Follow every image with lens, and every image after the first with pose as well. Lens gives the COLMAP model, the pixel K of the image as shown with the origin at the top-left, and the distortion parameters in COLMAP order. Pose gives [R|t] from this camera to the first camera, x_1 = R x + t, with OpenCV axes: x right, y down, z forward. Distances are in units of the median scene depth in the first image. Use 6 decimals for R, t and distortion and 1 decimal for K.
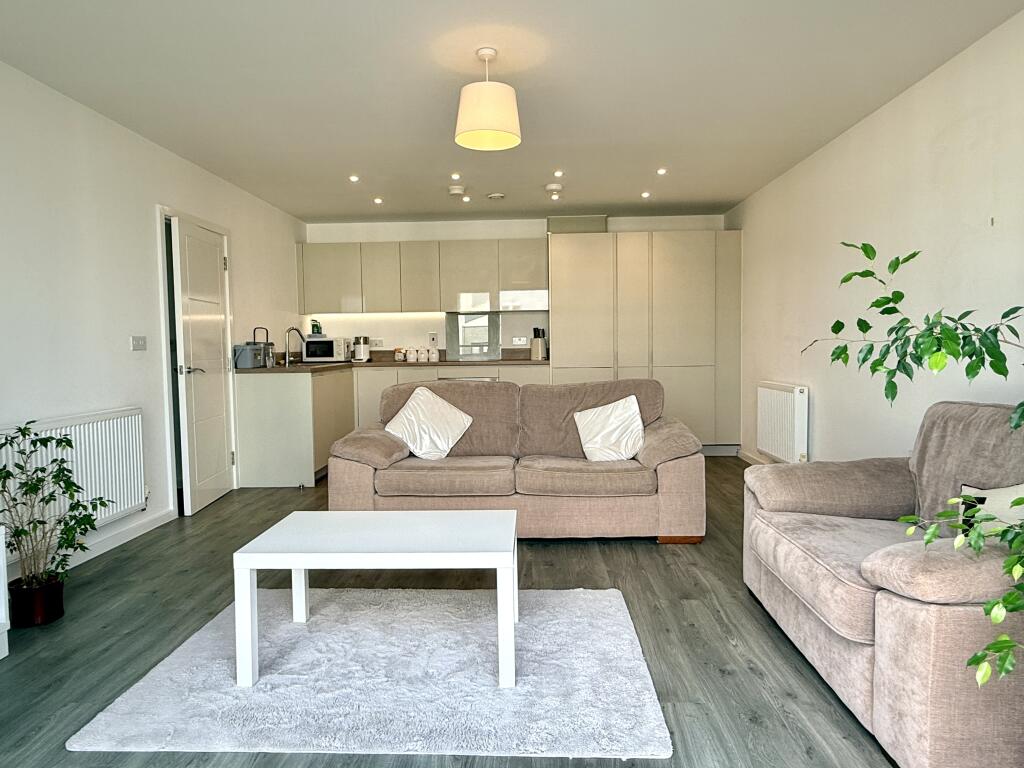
lens RADIAL K [[626.1, 0, 511.7], [0, 626.1, 379.6], [0, 0, 1]] dist [0.002484, 0.000347]
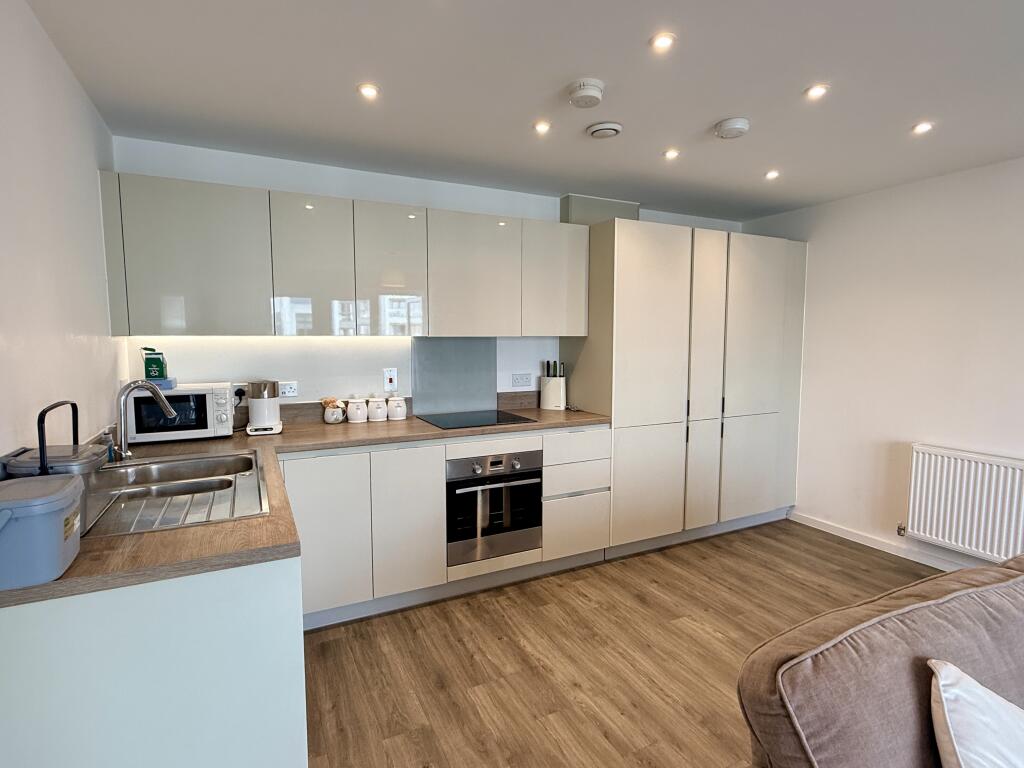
lens RADIAL K [[509.7, 0, 510.6], [0, 509.7, 388.6], [0, 0, 1]] dist [-0.002430, -0.000308]
pose [[0.872822, -0.035789, 0.486725, -0.266012], [0.022536, 0.999199, 0.033058, -0.071998], [-0.487519, -0.017885, 0.872929, 0.546300]]
